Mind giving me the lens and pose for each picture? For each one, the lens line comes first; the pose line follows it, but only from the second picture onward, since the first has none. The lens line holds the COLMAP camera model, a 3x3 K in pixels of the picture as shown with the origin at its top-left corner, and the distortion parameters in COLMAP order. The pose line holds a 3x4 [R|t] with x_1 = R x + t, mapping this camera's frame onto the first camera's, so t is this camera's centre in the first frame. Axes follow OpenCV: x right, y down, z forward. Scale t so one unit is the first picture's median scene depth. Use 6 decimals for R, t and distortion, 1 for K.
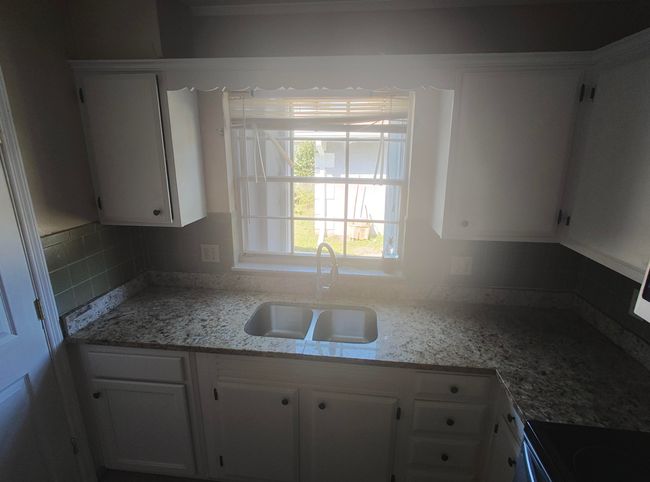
lens RADIAL K [[340.6, 0, 328.9], [0, 340.6, 242.3], [0, 0, 1]] dist [-0.002259, -0.000194]
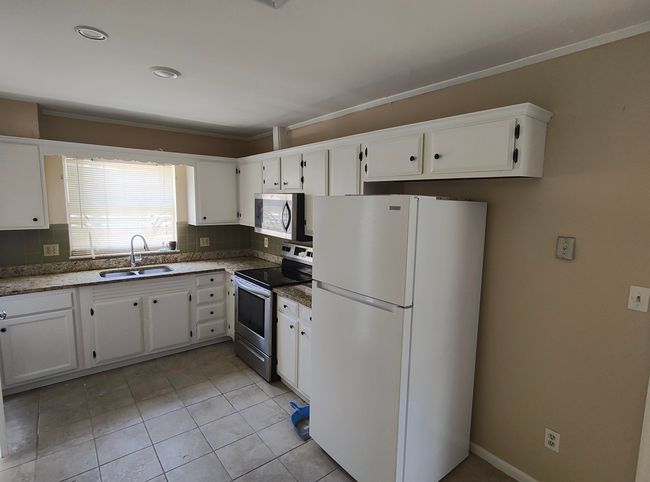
lens RADIAL K [[340.6, 0, 328.9], [0, 340.6, 242.3], [0, 0, 1]] dist [-0.002259, -0.000194]
pose [[0.700813, -0.082936, 0.708508, -0.750439], [0.181397, 0.981288, -0.064560, 0.447741], [-0.689896, 0.173766, 0.702744, -1.363540]]
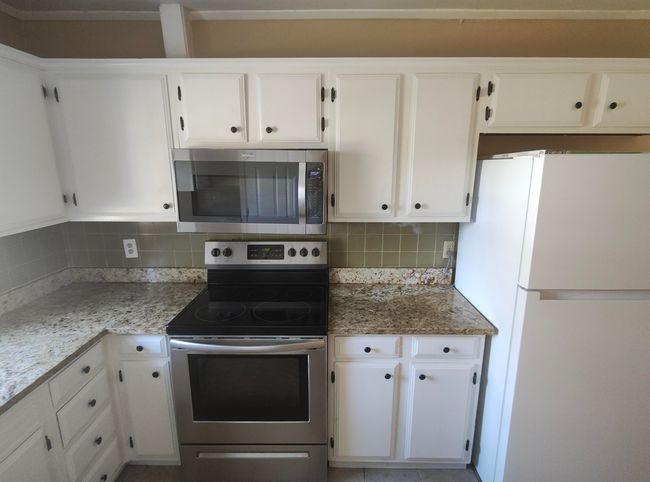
lens RADIAL K [[340.6, 0, 328.9], [0, 340.6, 242.3], [0, 0, 1]] dist [-0.002259, -0.000194]
pose [[-0.108501, -0.238505, 0.965061, -0.573459], [0.267544, 0.927967, 0.259417, 0.005189], [-0.957417, 0.286343, -0.036875, 0.213965]]
